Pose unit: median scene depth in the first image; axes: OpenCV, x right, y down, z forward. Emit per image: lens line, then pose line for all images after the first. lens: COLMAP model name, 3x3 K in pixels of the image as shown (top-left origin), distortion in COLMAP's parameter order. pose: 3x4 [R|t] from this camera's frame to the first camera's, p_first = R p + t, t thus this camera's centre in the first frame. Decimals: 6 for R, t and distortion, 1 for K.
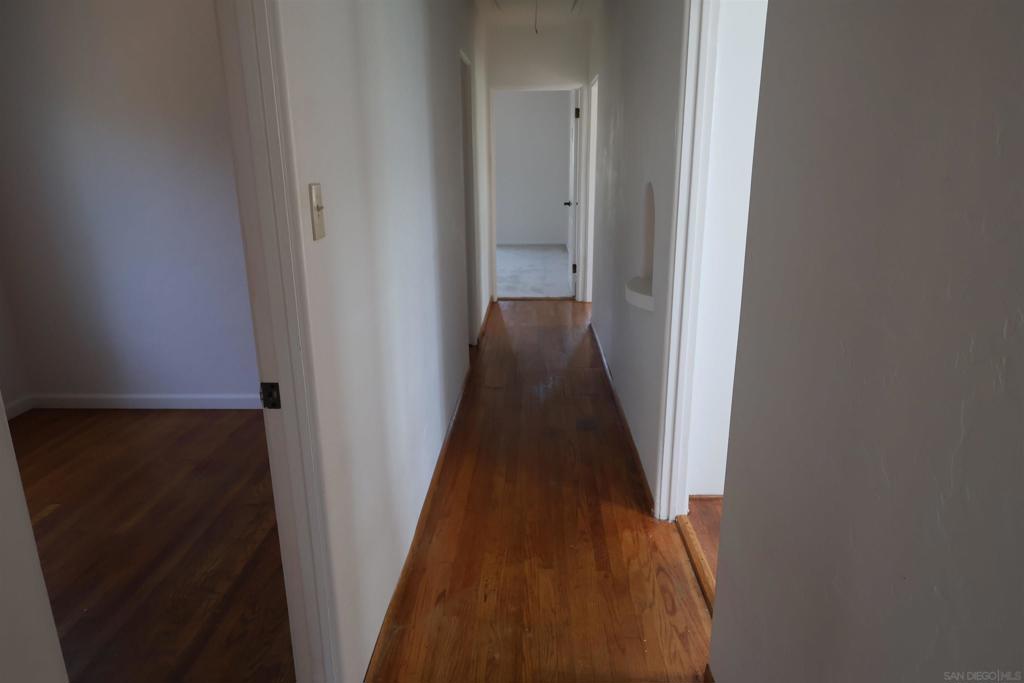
lens RADIAL K [[658.5, 0, 513.5], [0, 658.5, 339.5], [0, 0, 1]] dist [0.010434, 0.000900]
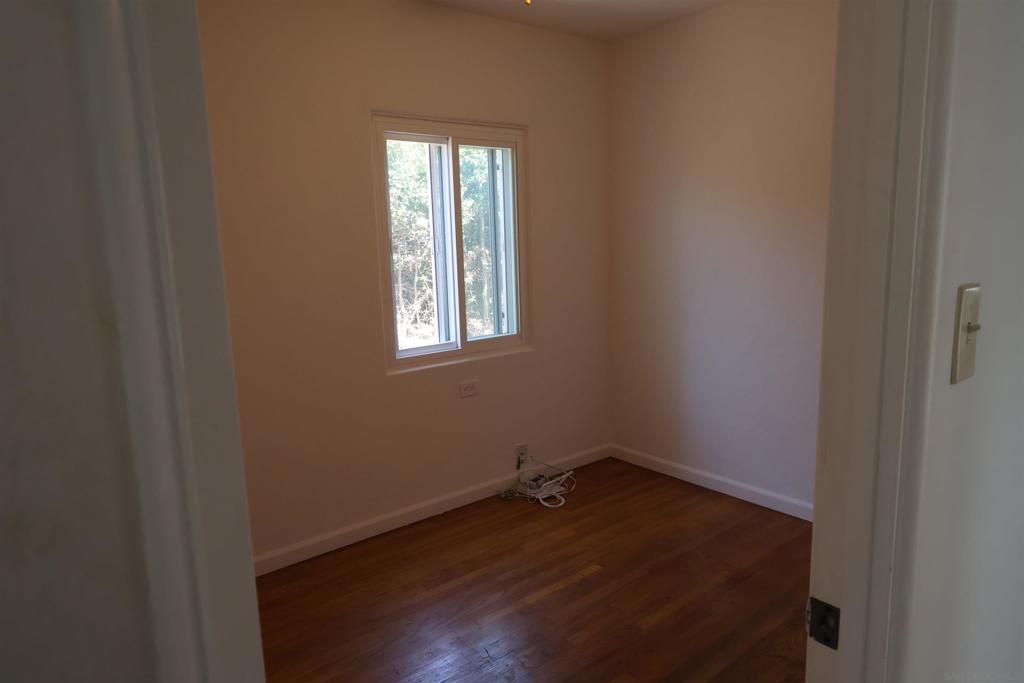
lens RADIAL K [[658.5, 0, 514.2], [0, 658.5, 341.5], [0, 0, 1]] dist [0.010434, 0.000900]
pose [[0.663098, 0.119044, -0.739006, -0.132277], [-0.191919, 0.981309, -0.014130, -0.103390], [0.723511, 0.151199, 0.673551, 0.330126]]
